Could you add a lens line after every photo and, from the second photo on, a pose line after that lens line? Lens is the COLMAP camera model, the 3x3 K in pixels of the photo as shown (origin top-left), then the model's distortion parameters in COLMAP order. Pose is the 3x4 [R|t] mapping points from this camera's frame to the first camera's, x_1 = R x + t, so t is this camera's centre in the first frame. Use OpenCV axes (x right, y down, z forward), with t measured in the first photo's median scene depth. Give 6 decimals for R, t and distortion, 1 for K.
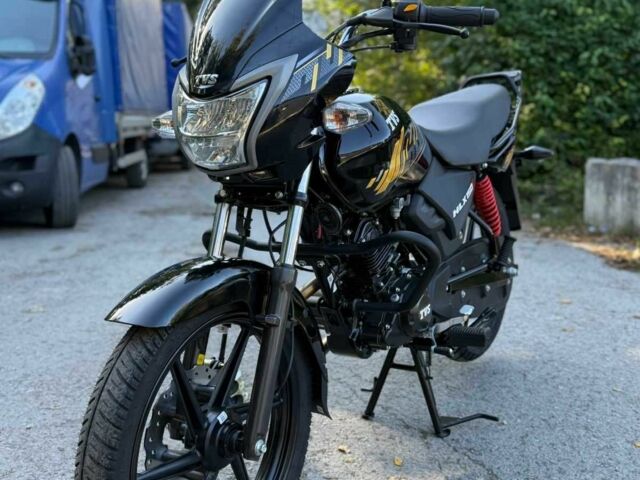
lens RADIAL K [[691.2, 0, 321.9], [0, 691.2, 241.3], [0, 0, 1]] dist [0.026079, 0.000000]
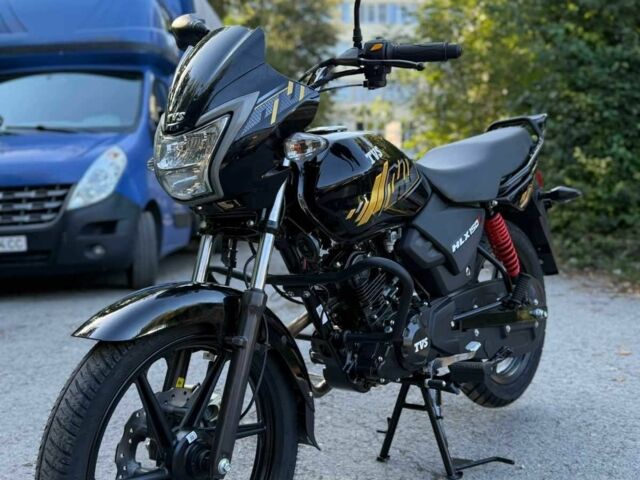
lens RADIAL K [[691.2, 0, 322.5], [0, 691.2, 237.5], [0, 0, 1]] dist [0.026079, 0.000000]
pose [[0.990777, -0.021847, -0.133727, 0.143364], [0.008053, 0.994666, -0.102829, 0.048702], [0.135261, 0.100804, 0.985669, -0.019364]]
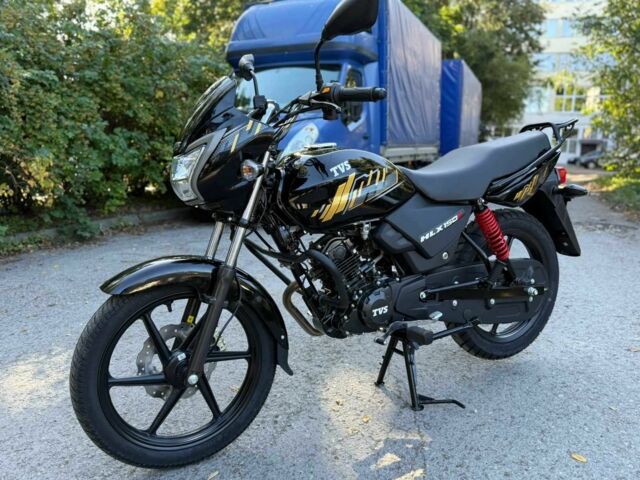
lens RADIAL K [[515.9, 0, 320.2], [0, 515.9, 244.6], [0, 0, 1]] dist [0.049018, -0.053743]
pose [[0.879749, 0.081088, -0.468472, 0.495530], [-0.075136, 0.996678, 0.031417, -0.047067], [0.469463, 0.007560, 0.882920, 0.067467]]
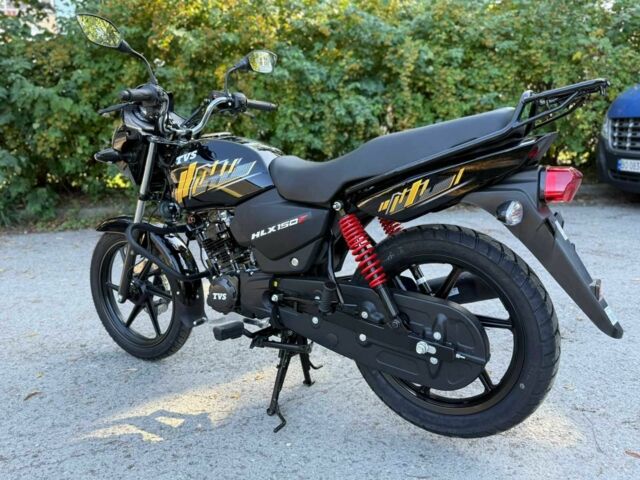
lens RADIAL K [[515.9, 0, 325.6], [0, 515.9, 239.6], [0, 0, 1]] dist [0.049018, -0.053743]
pose [[0.010301, 0.223744, -0.974594, 1.121264], [-0.142175, 0.965071, 0.220055, -0.262320], [0.989788, 0.136296, 0.041752, 1.135886]]
